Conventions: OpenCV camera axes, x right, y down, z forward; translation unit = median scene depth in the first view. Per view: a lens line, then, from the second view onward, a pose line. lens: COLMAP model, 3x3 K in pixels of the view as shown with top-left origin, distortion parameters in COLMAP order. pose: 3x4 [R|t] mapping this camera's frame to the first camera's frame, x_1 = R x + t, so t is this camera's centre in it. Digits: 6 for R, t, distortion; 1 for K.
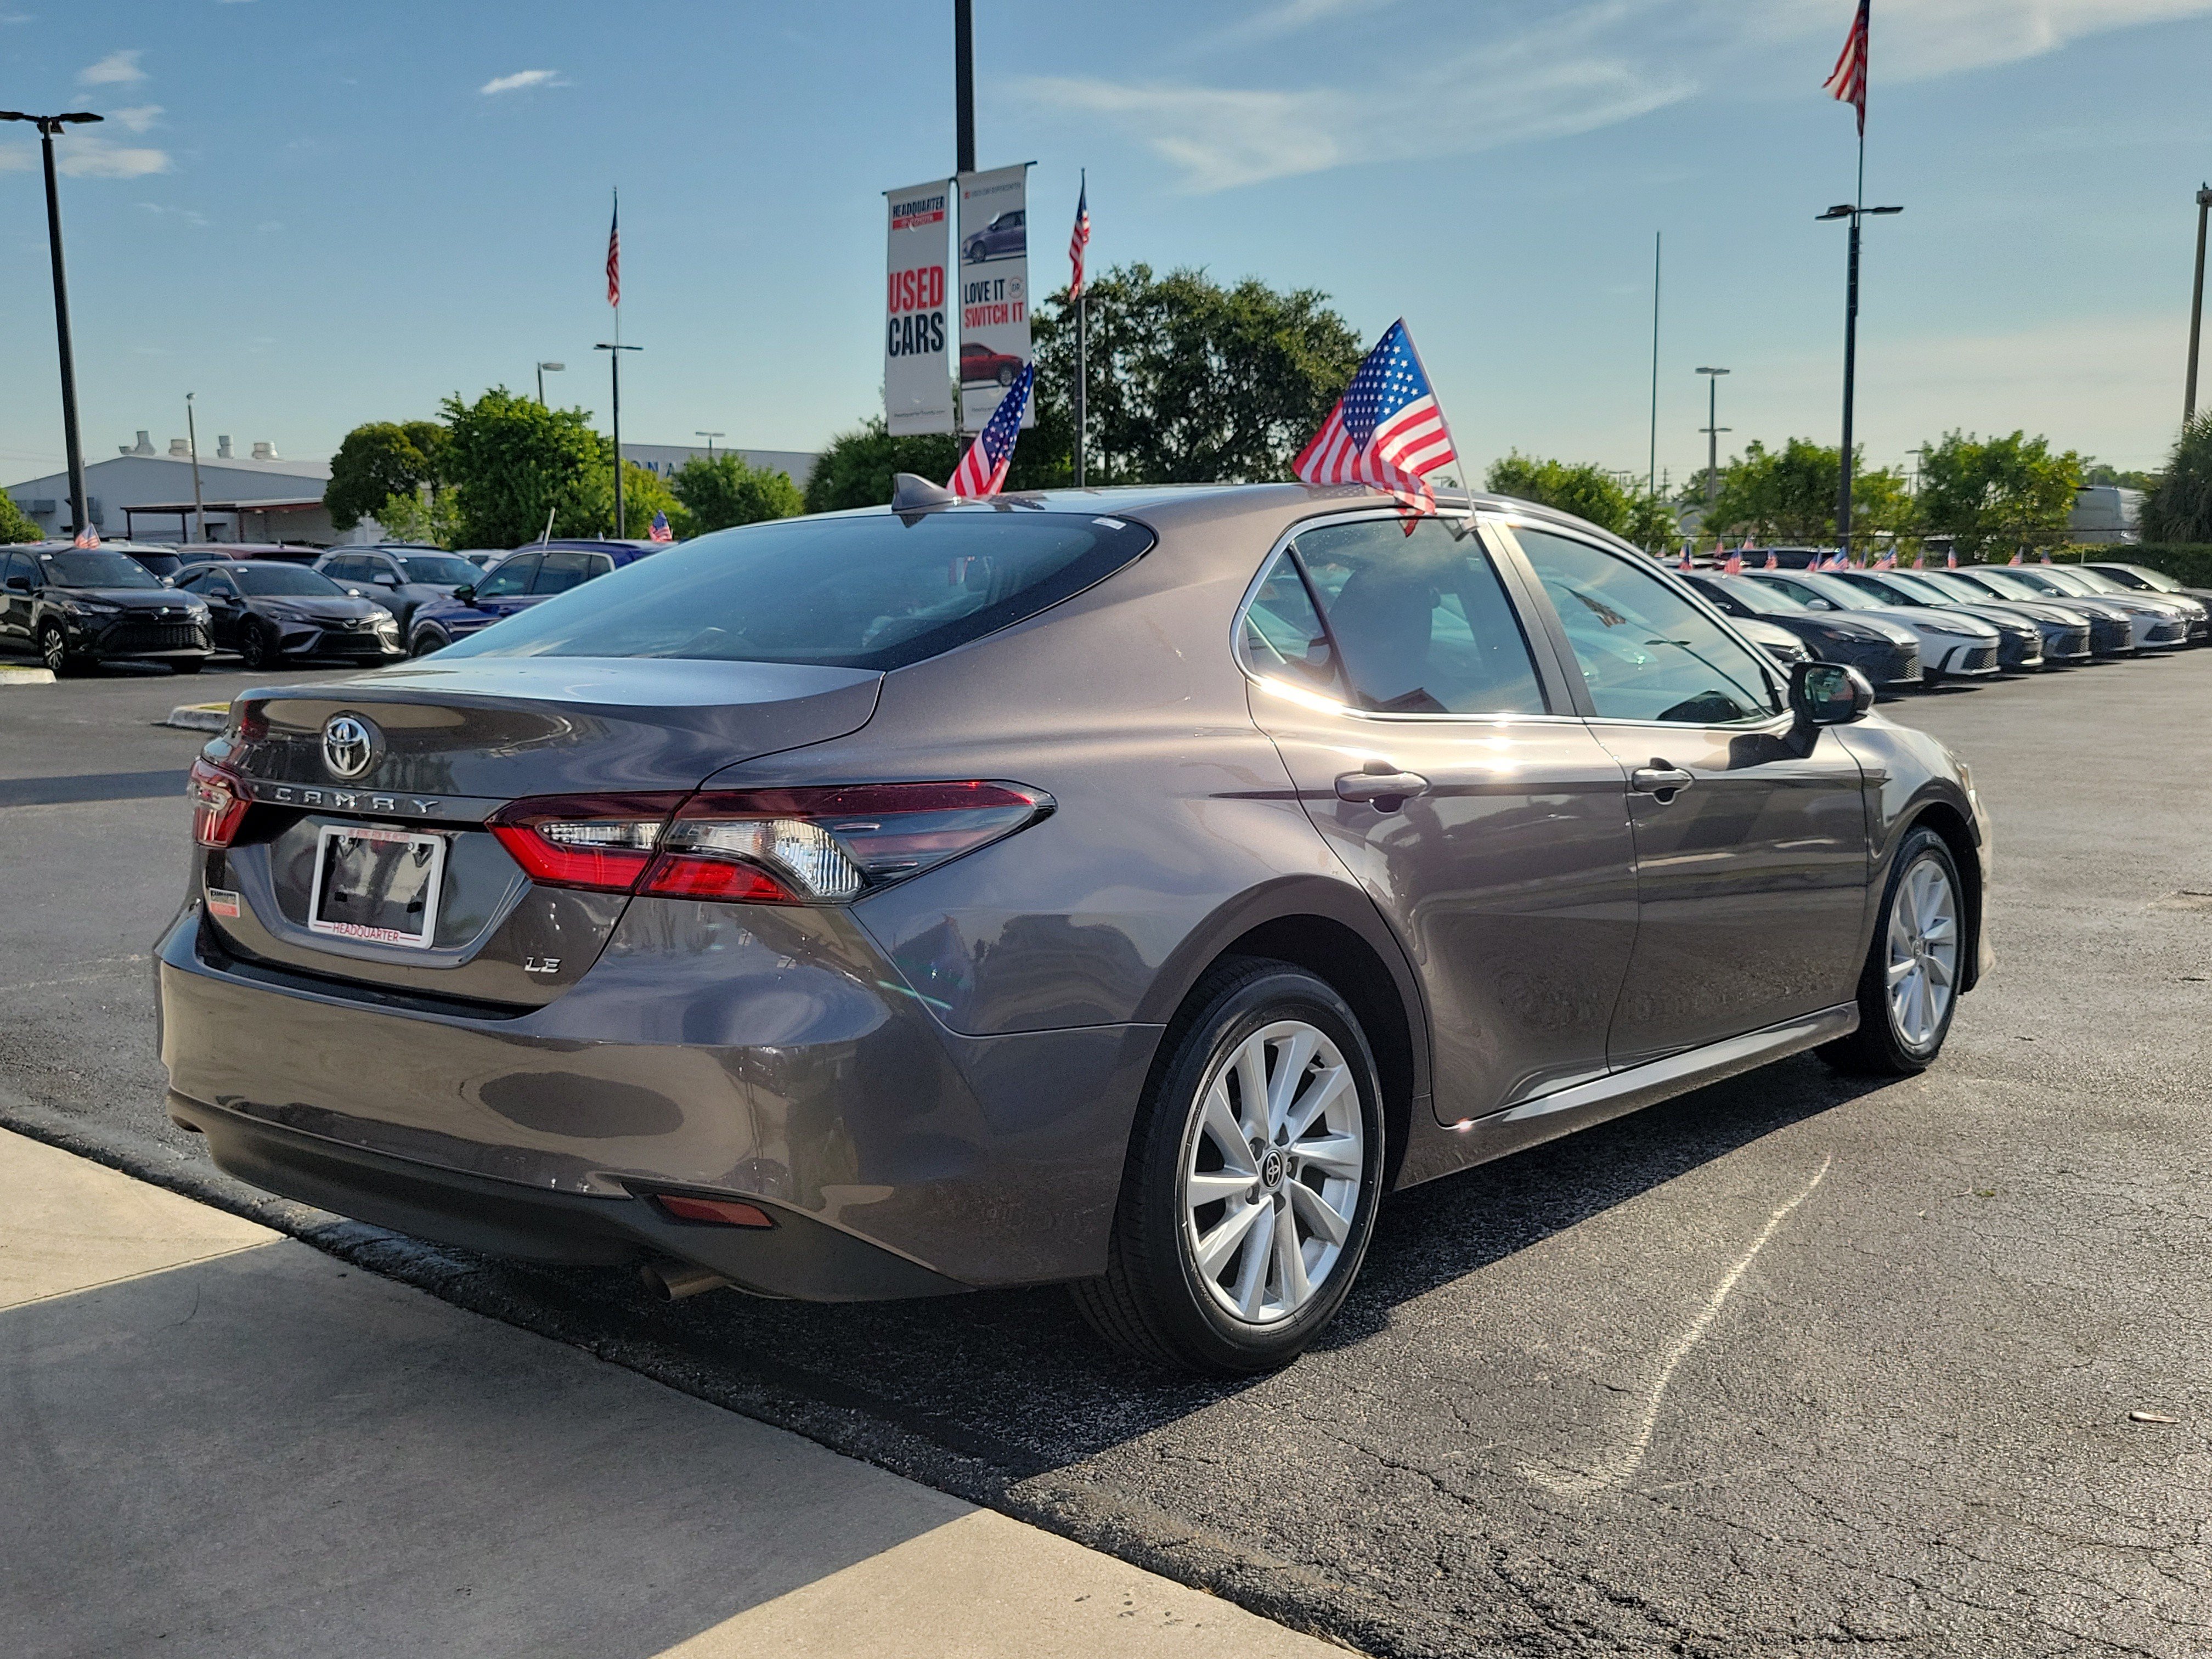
lens RADIAL K [[2149.8, 0, 1106.4], [0, 2149.8, 849.6], [0, 0, 1]] dist [0.043541, -0.014385]
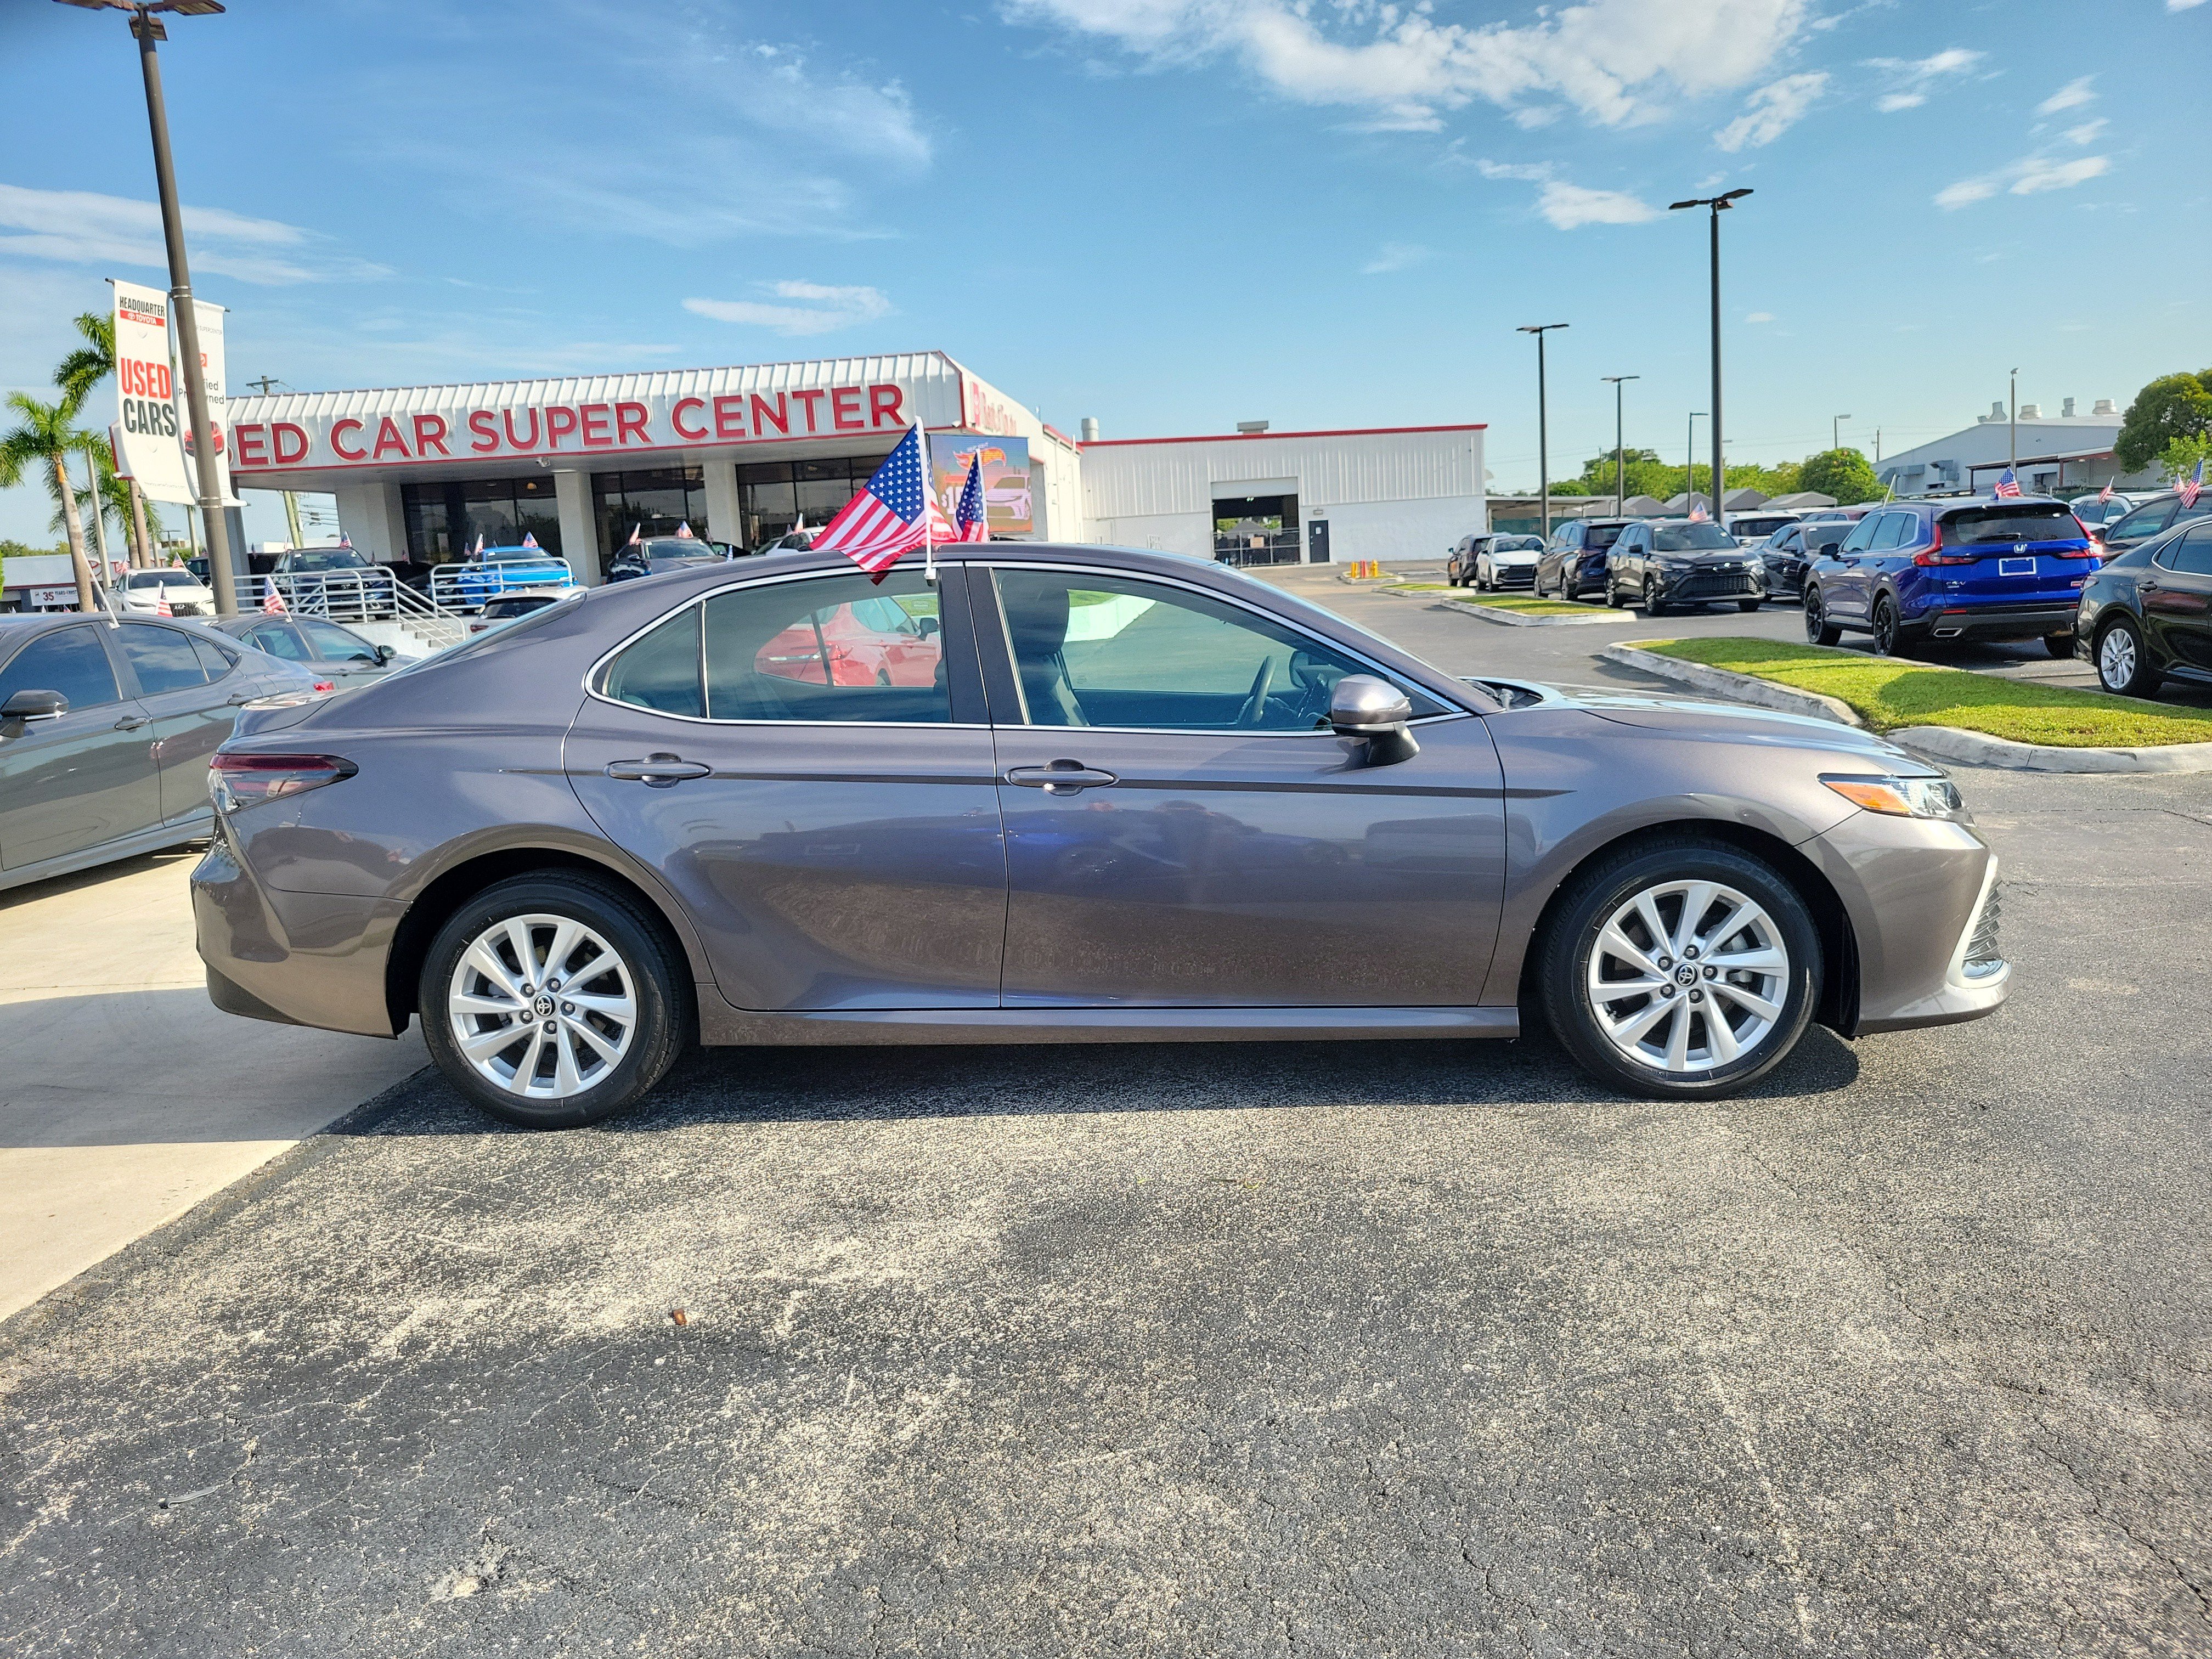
lens RADIAL K [[1670.2, 0, 1106.0], [0, 1670.2, 829.5], [0, 0, 1]] dist [0.003805, -0.001192]
pose [[0.608093, 0.092156, -0.788499, 0.954134], [-0.047251, 0.995680, 0.079931, -0.075081], [0.792458, -0.011348, 0.609820, 0.419917]]
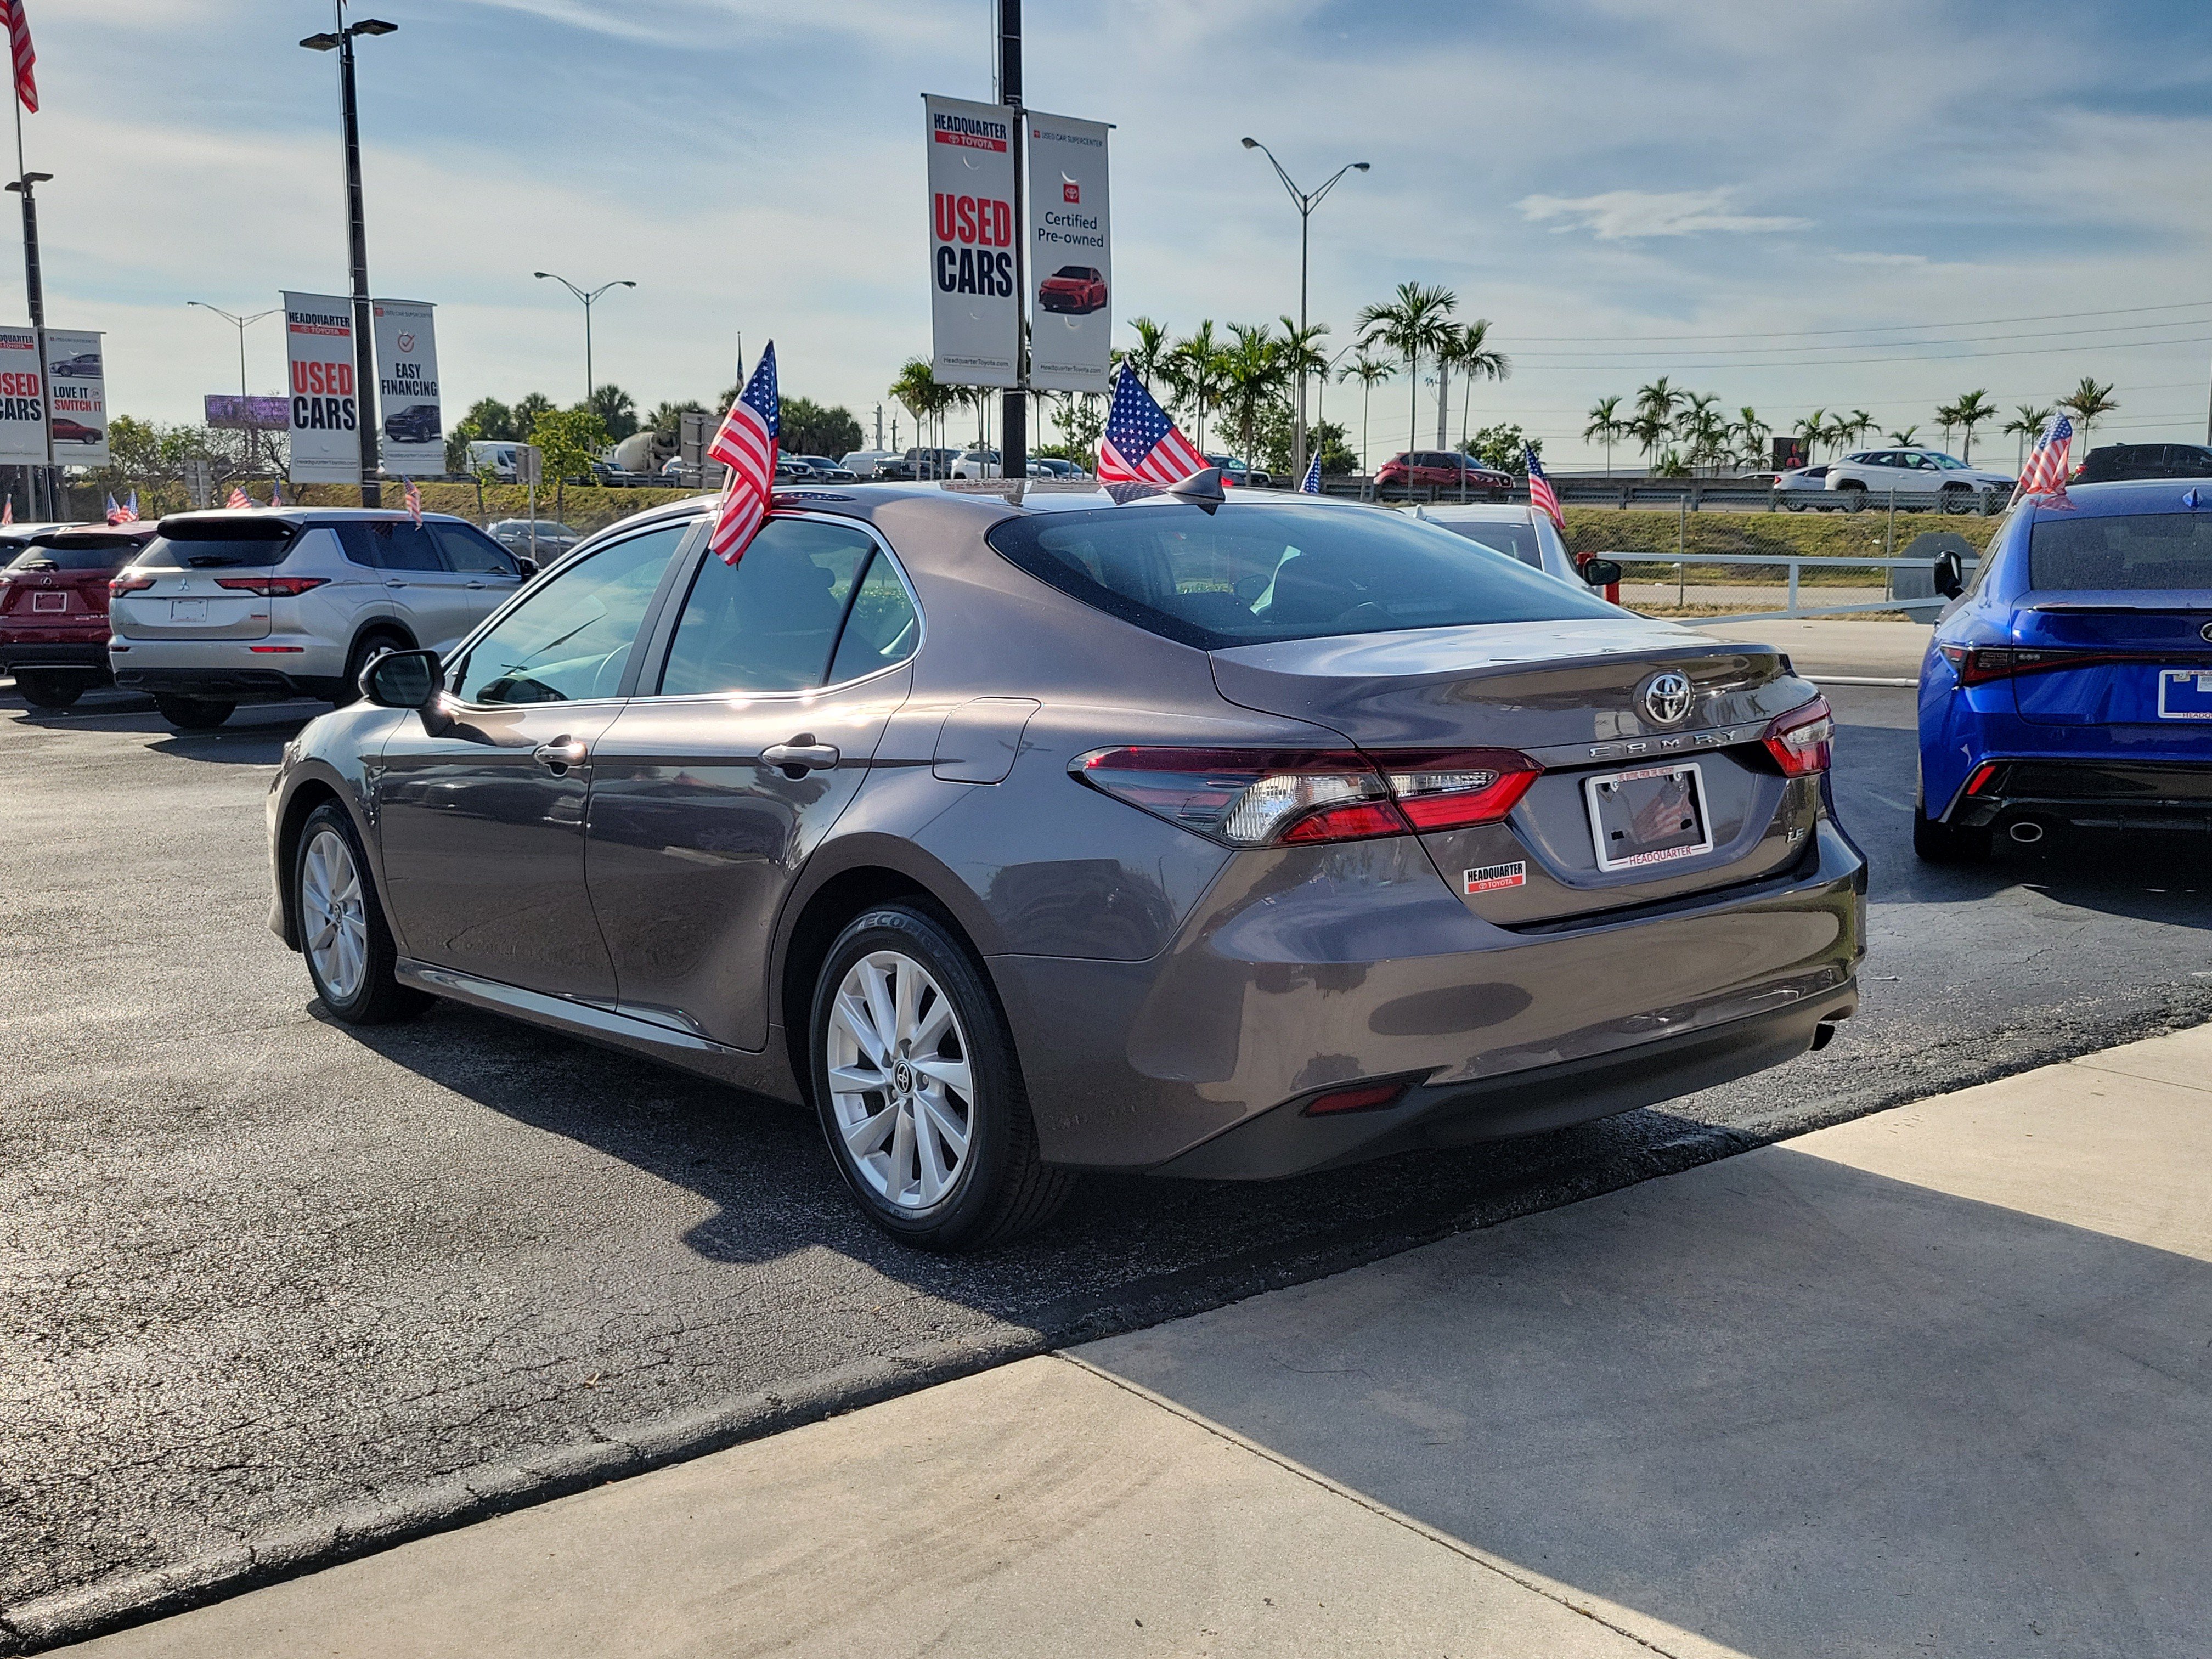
lens RADIAL K [[2154.5, 0, 1106.0], [0, 2154.5, 829.5], [0, 0, 1]] dist [0.042987, -0.029179]
pose [[0.184337, -0.123418, 0.975083, -1.043457], [0.129373, 0.986500, 0.100406, -0.090033], [-0.974311, 0.107641, 0.197815, 0.715136]]
